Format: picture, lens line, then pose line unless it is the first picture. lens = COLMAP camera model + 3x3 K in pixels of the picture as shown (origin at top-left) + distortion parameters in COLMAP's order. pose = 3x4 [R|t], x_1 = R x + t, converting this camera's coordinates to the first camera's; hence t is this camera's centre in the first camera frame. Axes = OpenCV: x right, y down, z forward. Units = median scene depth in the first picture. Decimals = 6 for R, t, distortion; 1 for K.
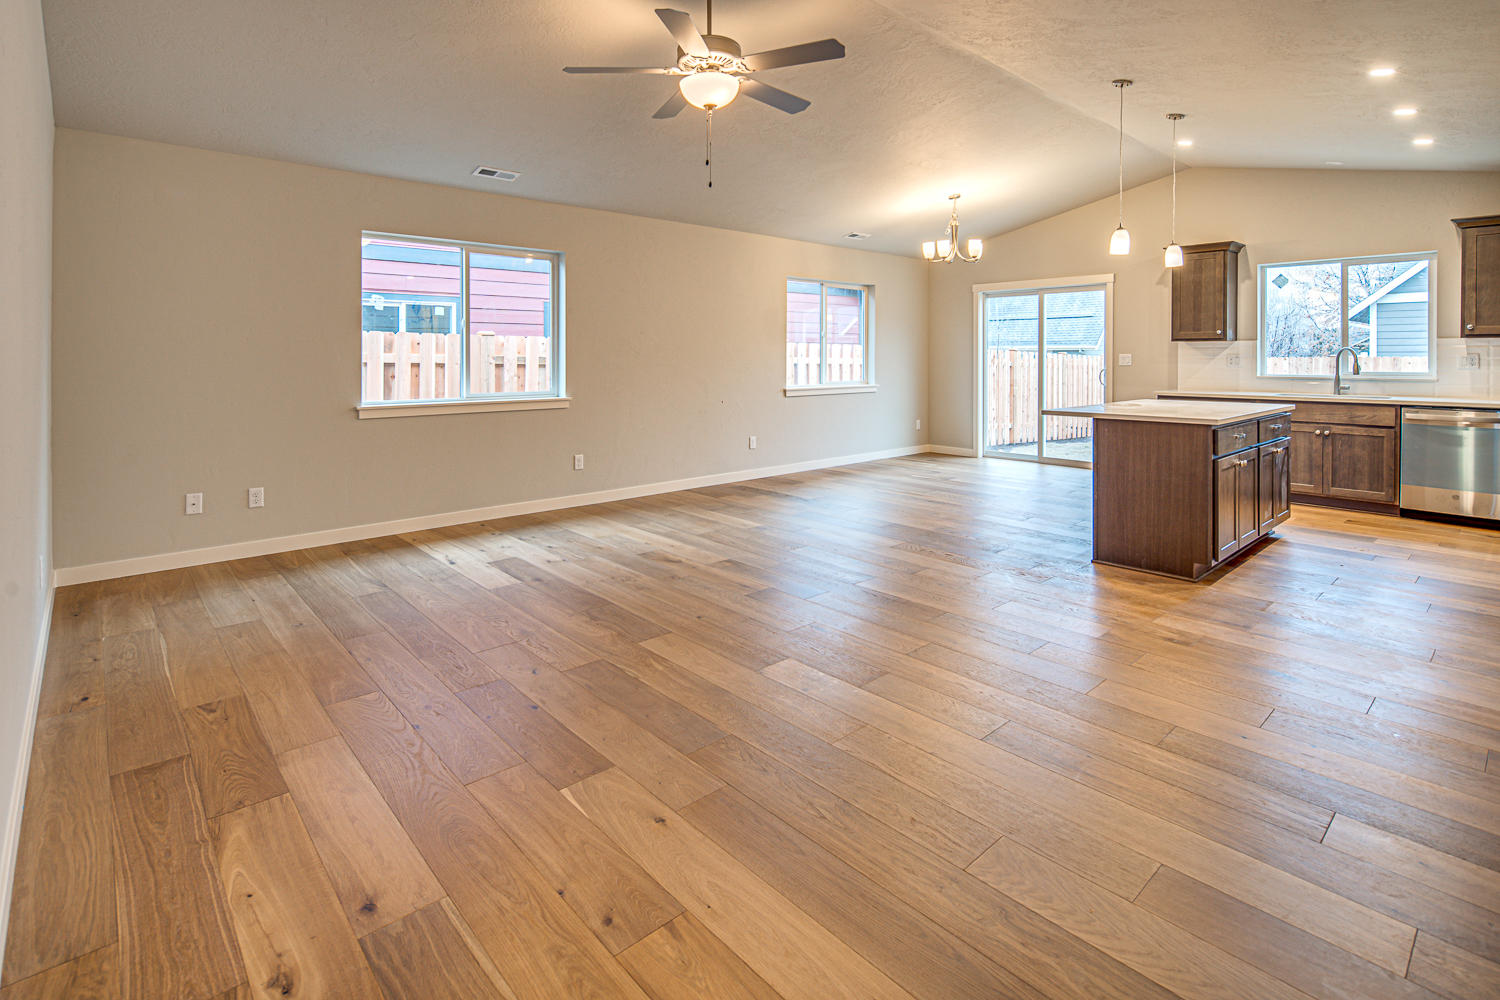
lens RADIAL K [[740.3, 0, 748.4], [0, 740.3, 354.2], [0, 0, 1]] dist [-0.001135, -0.000749]
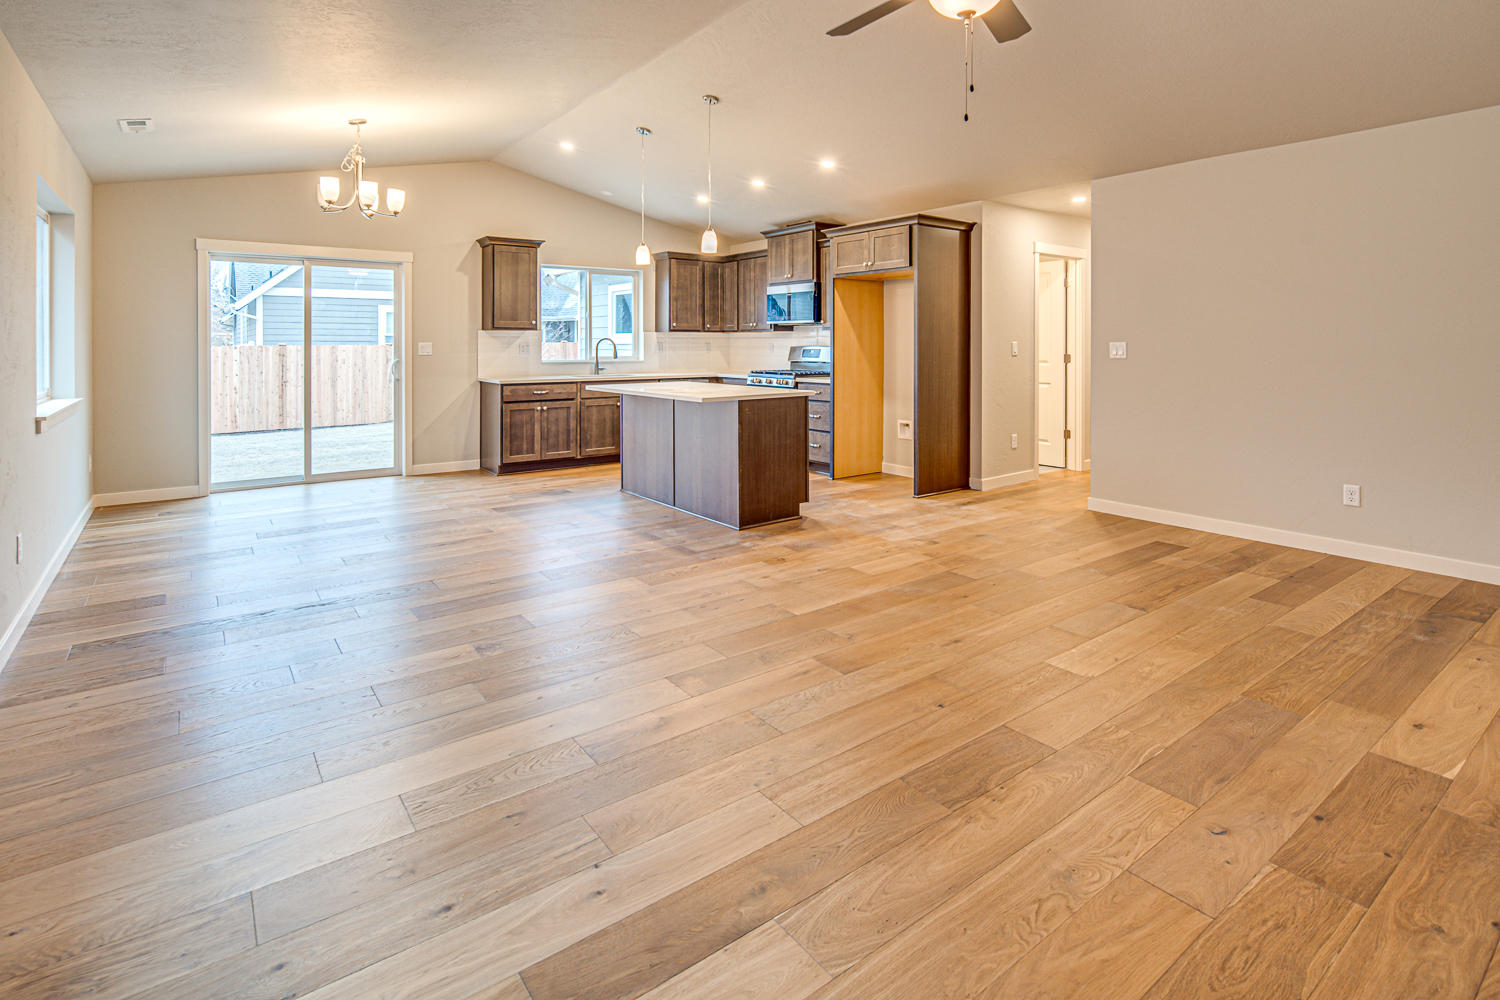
lens RADIAL K [[740.3, 0, 748.4], [0, 740.3, 354.2], [0, 0, 1]] dist [-0.001135, -0.000749]
pose [[0.082623, -0.014235, 0.996479, -0.418440], [-0.000939, 0.999896, 0.014361, 0.000720], [-0.996580, -0.002123, 0.082601, 0.591864]]
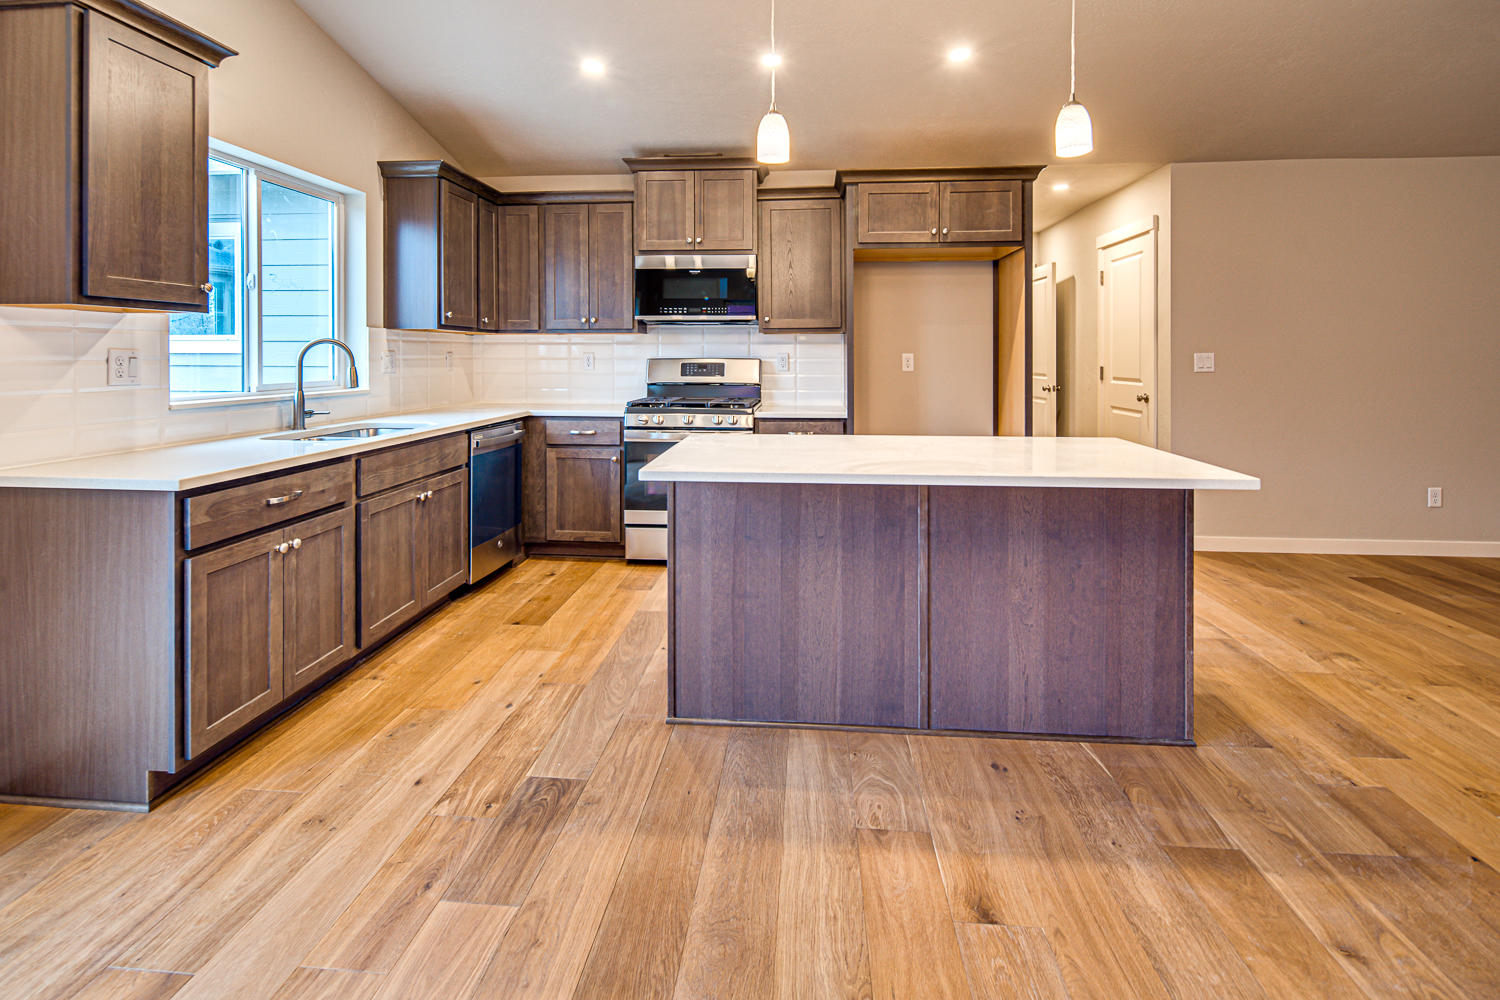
lens RADIAL K [[740.3, 0, 748.4], [0, 740.3, 354.2], [0, 0, 1]] dist [-0.001135, -0.000749]
pose [[-0.681497, -0.003444, 0.731813, 0.189140], [-0.002339, 0.999994, 0.002528, -0.000661], [-0.731817, 0.000012, -0.681501, 1.048943]]
